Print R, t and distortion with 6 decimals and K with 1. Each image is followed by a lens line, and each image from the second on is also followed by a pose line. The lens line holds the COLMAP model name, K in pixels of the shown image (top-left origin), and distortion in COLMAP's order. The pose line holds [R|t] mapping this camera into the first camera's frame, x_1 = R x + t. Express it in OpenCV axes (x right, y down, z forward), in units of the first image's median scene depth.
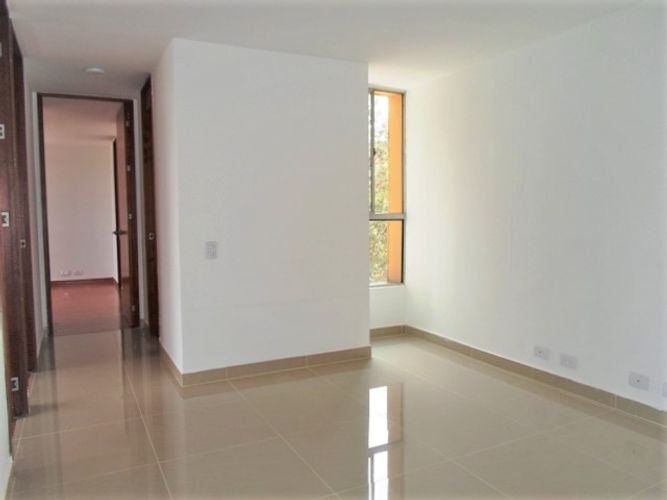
lens RADIAL K [[519.5, 0, 329.8], [0, 519.5, 250.4], [0, 0, 1]] dist [-0.037559, -0.005006]
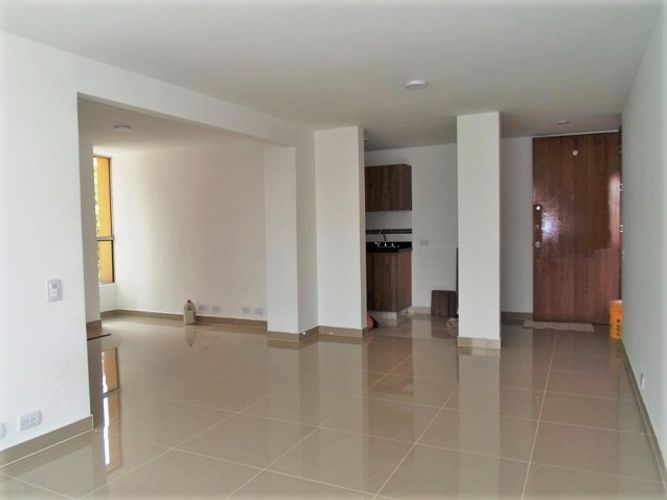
lens RADIAL K [[519.5, 0, 329.8], [0, 519.5, 250.4], [0, 0, 1]] dist [-0.037559, -0.005006]
pose [[0.799889, -0.031791, 0.599306, -0.258931], [0.059531, 0.997874, -0.026522, 0.048623], [-0.597188, 0.056892, 0.800081, -0.598874]]
